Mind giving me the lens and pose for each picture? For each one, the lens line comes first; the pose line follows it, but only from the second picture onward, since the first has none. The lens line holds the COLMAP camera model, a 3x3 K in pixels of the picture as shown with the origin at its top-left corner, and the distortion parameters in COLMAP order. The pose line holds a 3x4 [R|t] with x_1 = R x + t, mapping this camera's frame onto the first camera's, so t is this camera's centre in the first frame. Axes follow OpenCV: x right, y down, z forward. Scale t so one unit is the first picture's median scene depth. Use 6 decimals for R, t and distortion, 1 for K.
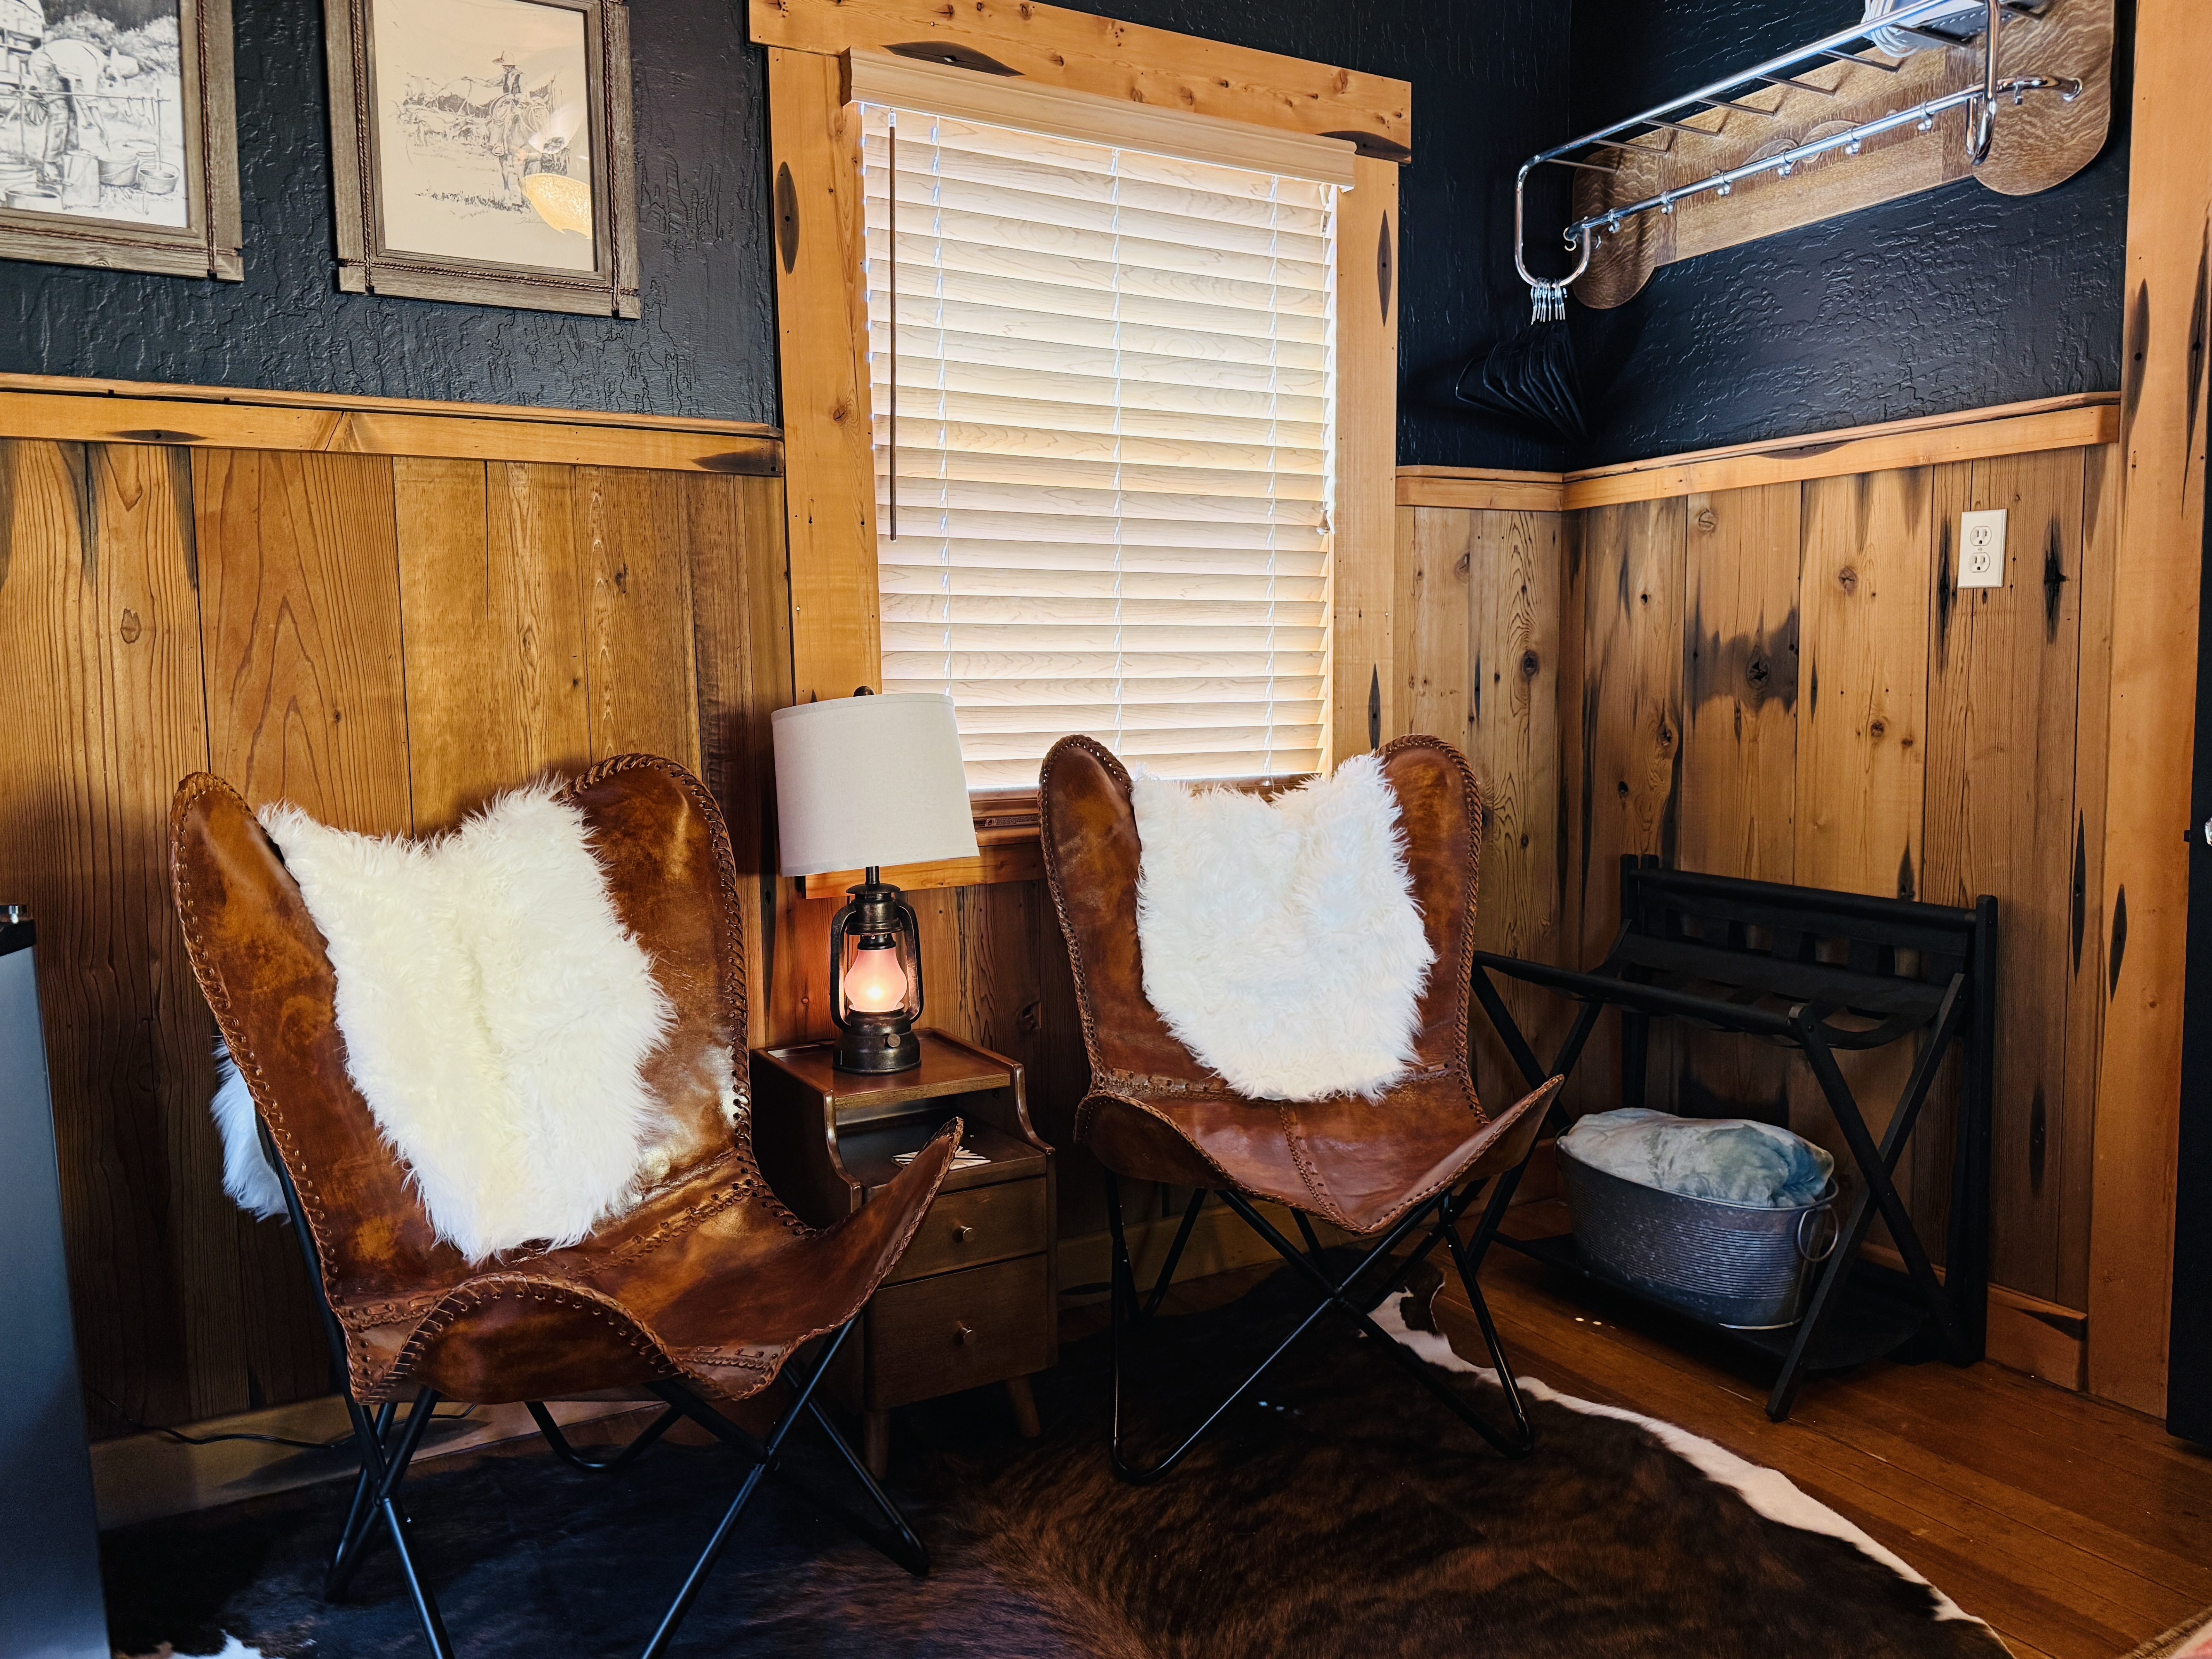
lens RADIAL K [[1621.8, 0, 1110.1], [0, 1621.8, 831.4], [0, 0, 1]] dist [0.026492, -0.034974]
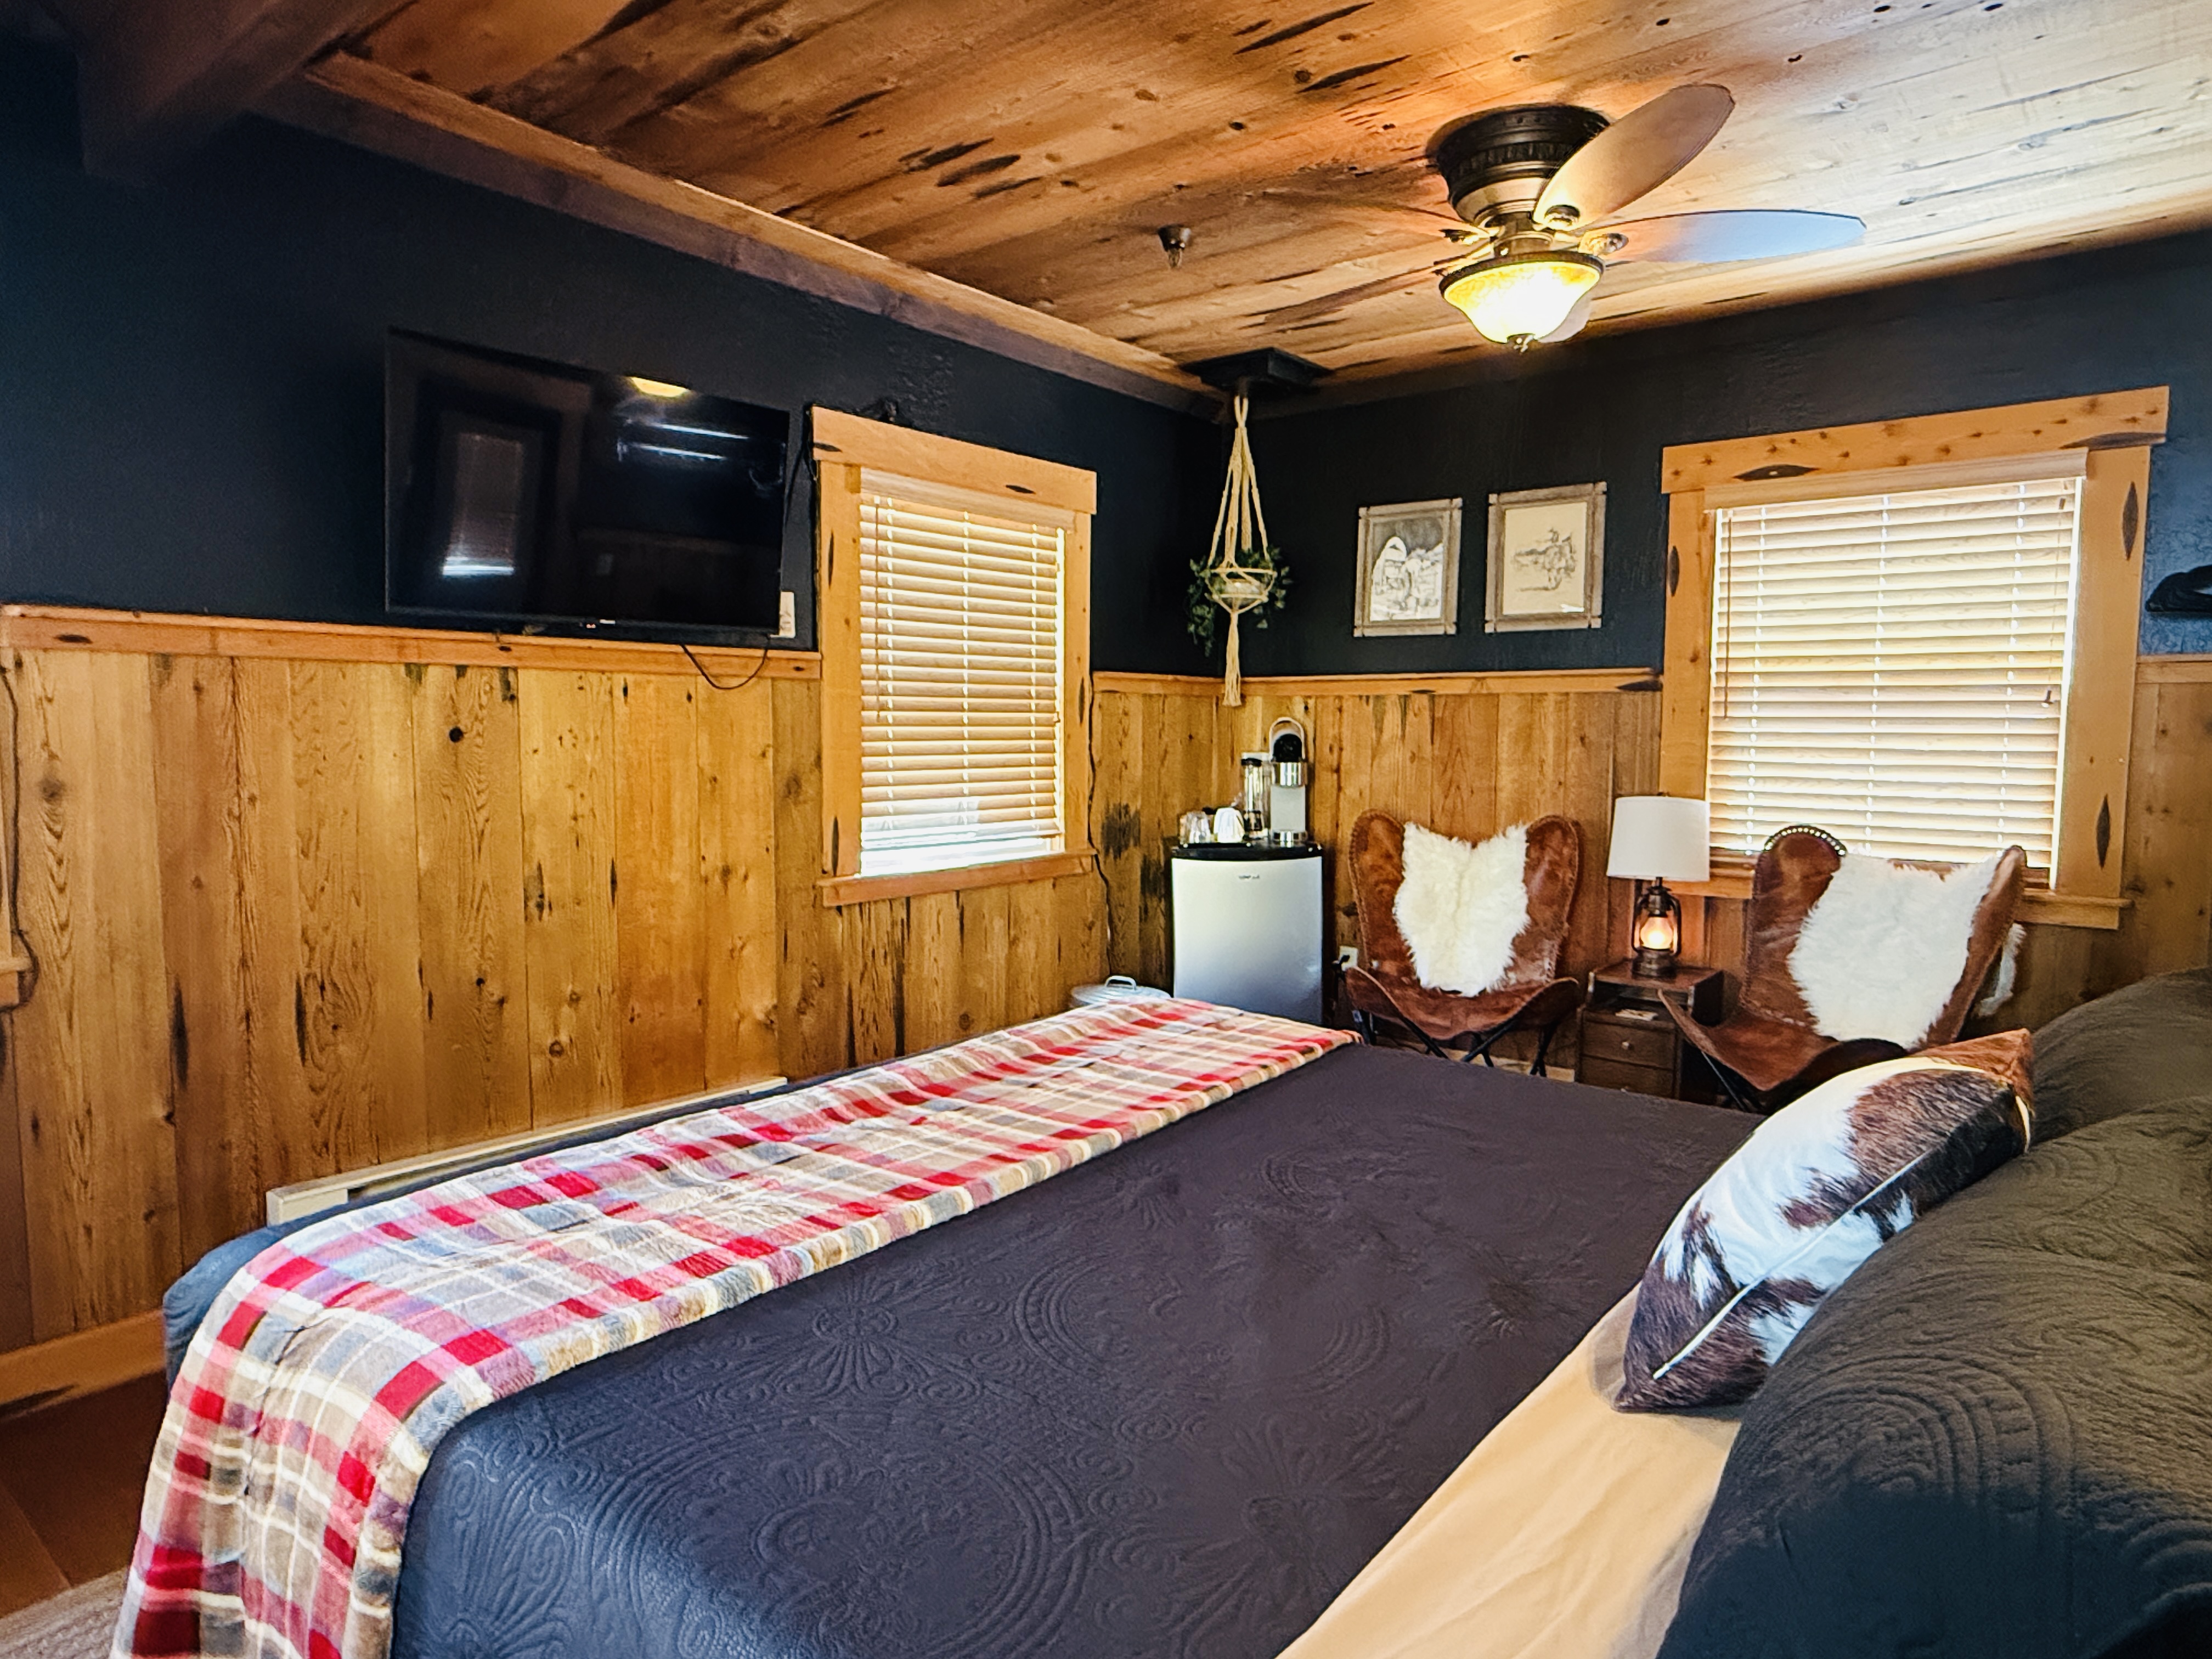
lens RADIAL K [[1306.0, 0, 1101.8], [0, 1306.0, 833.6], [0, 0, 1]] dist [-0.000653, 0.000829]
pose [[0.366597, 0.092645, -0.925756, 1.189753], [-0.098517, 0.993301, 0.060392, -0.068525], [0.925149, 0.069063, 0.373268, -0.316940]]
